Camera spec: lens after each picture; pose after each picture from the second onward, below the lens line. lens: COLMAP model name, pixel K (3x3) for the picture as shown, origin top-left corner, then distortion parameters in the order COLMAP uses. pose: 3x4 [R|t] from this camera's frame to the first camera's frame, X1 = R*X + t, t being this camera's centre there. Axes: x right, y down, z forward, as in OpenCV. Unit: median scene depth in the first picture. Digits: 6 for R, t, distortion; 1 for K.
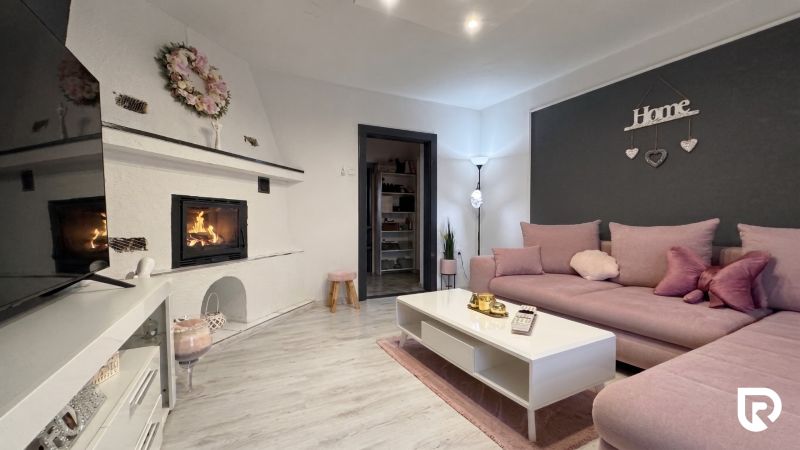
lens RADIAL K [[309.7, 0, 400.0], [0, 309.7, 225.0], [0, 0, 1]] dist [0.000093, 0.000008]
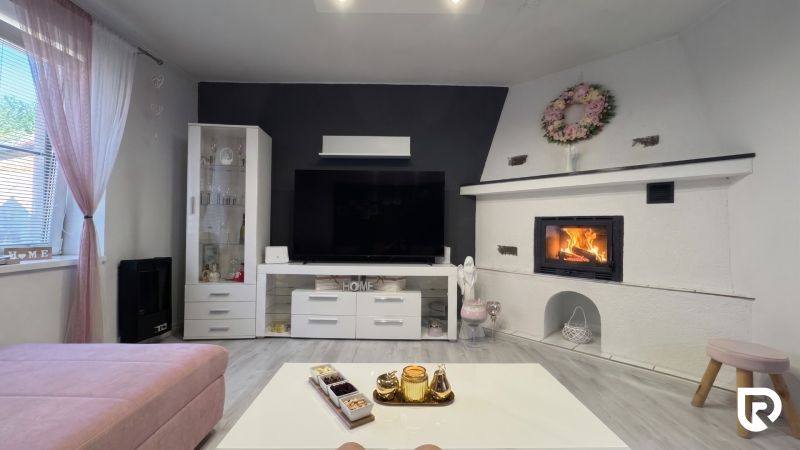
lens RADIAL K [[324.0, 0, 400.0], [0, 324.0, 225.0], [0, 0, 1]] dist [0.000707, -0.000048]
pose [[-0.433802, -0.014611, -0.900890, 0.647858], [-0.028556, 0.999589, -0.002462, -0.035745], [0.900556, 0.024658, -0.434041, 0.909604]]
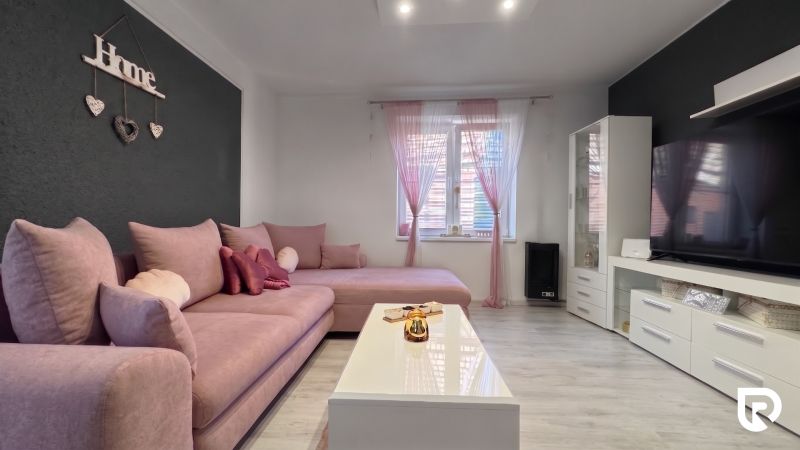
lens RADIAL K [[324.8, 0, 396.4], [0, 324.8, 224.1], [0, 0, 1]] dist [0.001240, 0.000005]
pose [[-0.867266, -0.007514, 0.497788, -0.072745], [0.000725, 0.999866, 0.016355, -0.013966], [-0.497845, 0.014545, -0.867144, 1.306976]]
